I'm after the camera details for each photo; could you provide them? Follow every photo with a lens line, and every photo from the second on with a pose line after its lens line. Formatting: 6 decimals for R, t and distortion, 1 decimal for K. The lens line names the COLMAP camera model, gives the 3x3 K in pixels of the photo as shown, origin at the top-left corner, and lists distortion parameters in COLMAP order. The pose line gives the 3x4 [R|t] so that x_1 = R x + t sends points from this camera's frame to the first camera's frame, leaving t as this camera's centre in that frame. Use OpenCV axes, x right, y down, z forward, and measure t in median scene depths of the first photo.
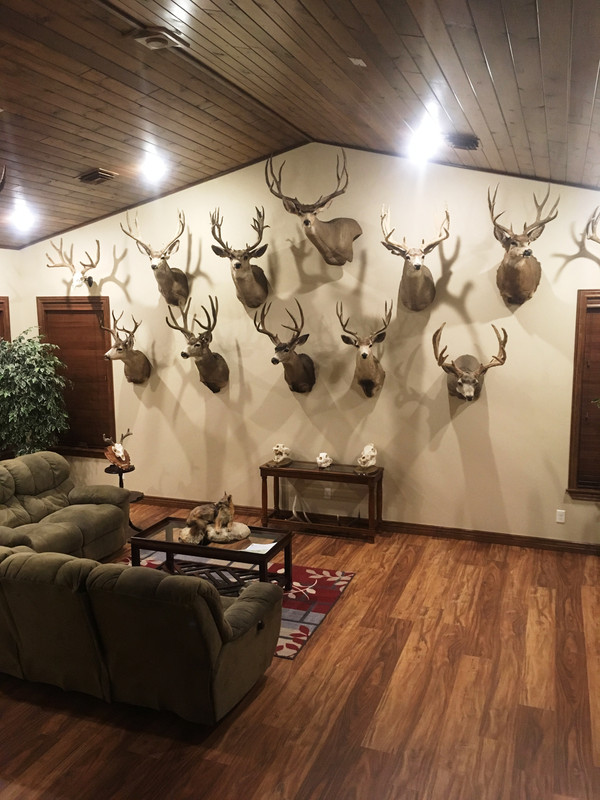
lens RADIAL K [[679.4, 0, 298.5], [0, 679.4, 402.7], [0, 0, 1]] dist [0.065213, -0.084009]
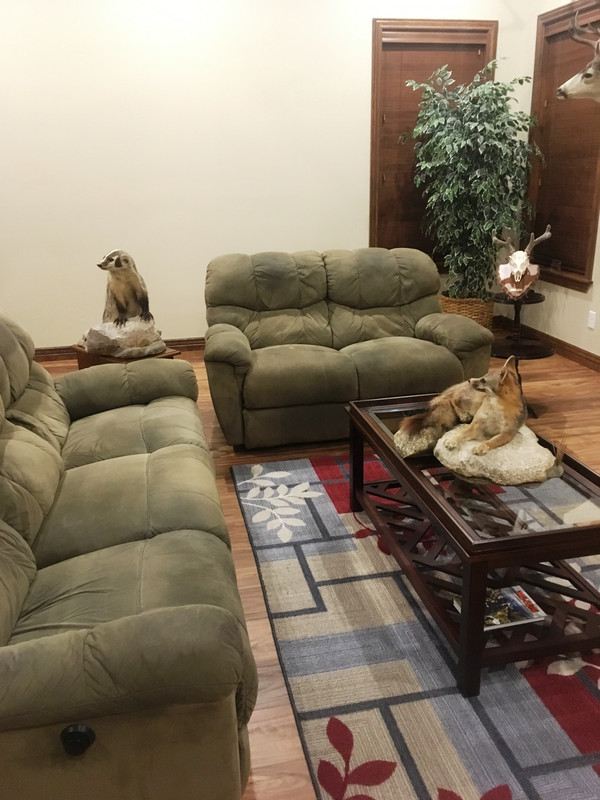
lens RADIAL K [[679.4, 0, 298.5], [0, 679.4, 402.7], [0, 0, 1]] dist [0.065213, -0.084009]
pose [[0.540143, 0.275022, -0.795367, 0.117308], [-0.099963, 0.959371, 0.263846, 0.049598], [0.835615, -0.063007, 0.545690, 0.533698]]
